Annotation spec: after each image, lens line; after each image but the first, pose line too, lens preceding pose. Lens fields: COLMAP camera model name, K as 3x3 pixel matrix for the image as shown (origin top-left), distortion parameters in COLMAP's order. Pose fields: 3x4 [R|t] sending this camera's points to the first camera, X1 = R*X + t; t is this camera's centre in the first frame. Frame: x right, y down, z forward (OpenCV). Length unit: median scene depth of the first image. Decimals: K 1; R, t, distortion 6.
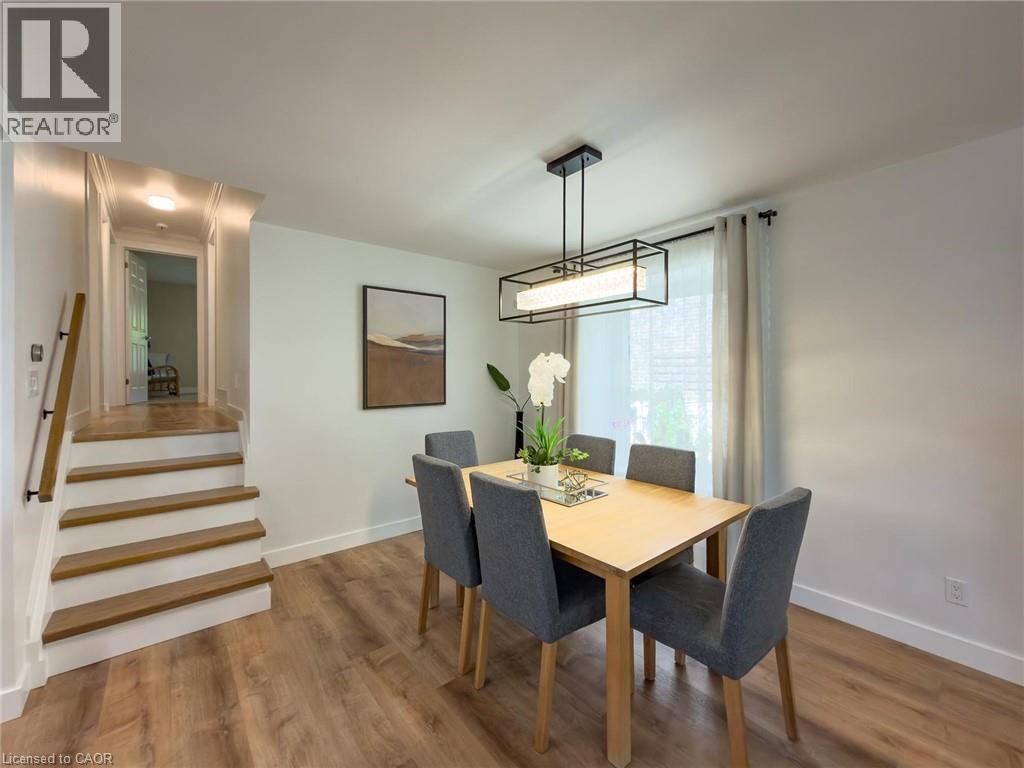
lens RADIAL K [[415.8, 0, 514.3], [0, 415.8, 382.3], [0, 0, 1]] dist [-0.001215, -0.000619]
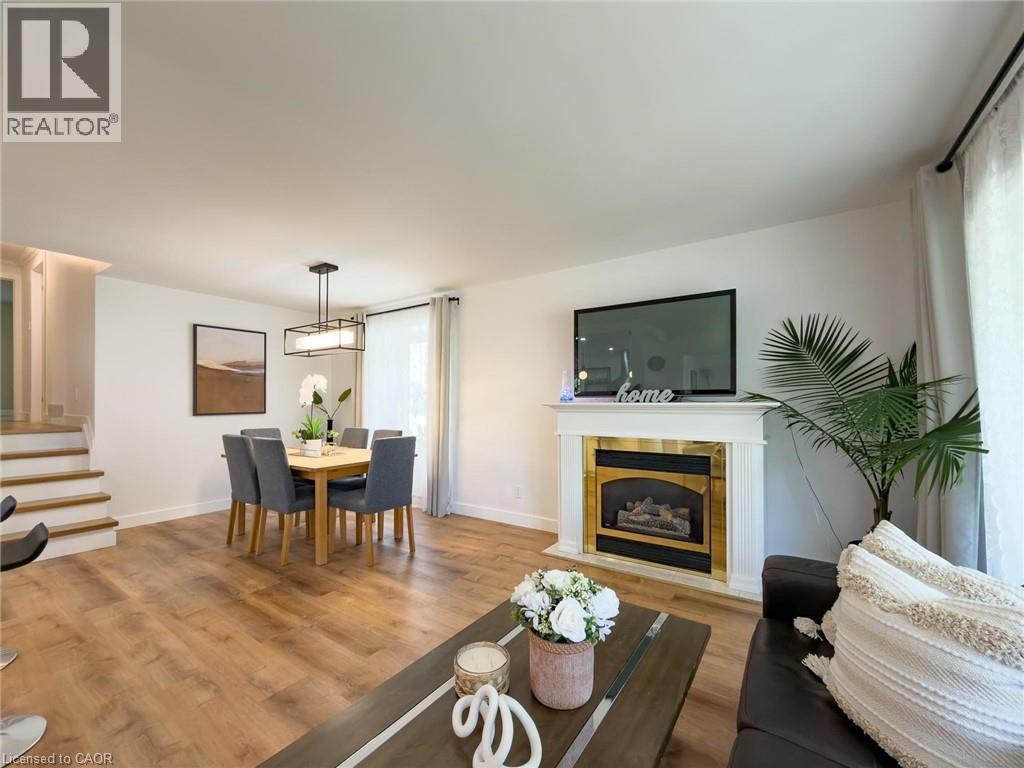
lens RADIAL K [[415.8, 0, 502.5], [0, 415.8, 403.9], [0, 0, 1]] dist [-0.001215, -0.000619]
pose [[0.965348, -0.003035, 0.260949, 0.329012], [0.006628, 0.999895, -0.012890, 0.066223], [-0.260883, 0.014173, 0.965266, -0.730650]]
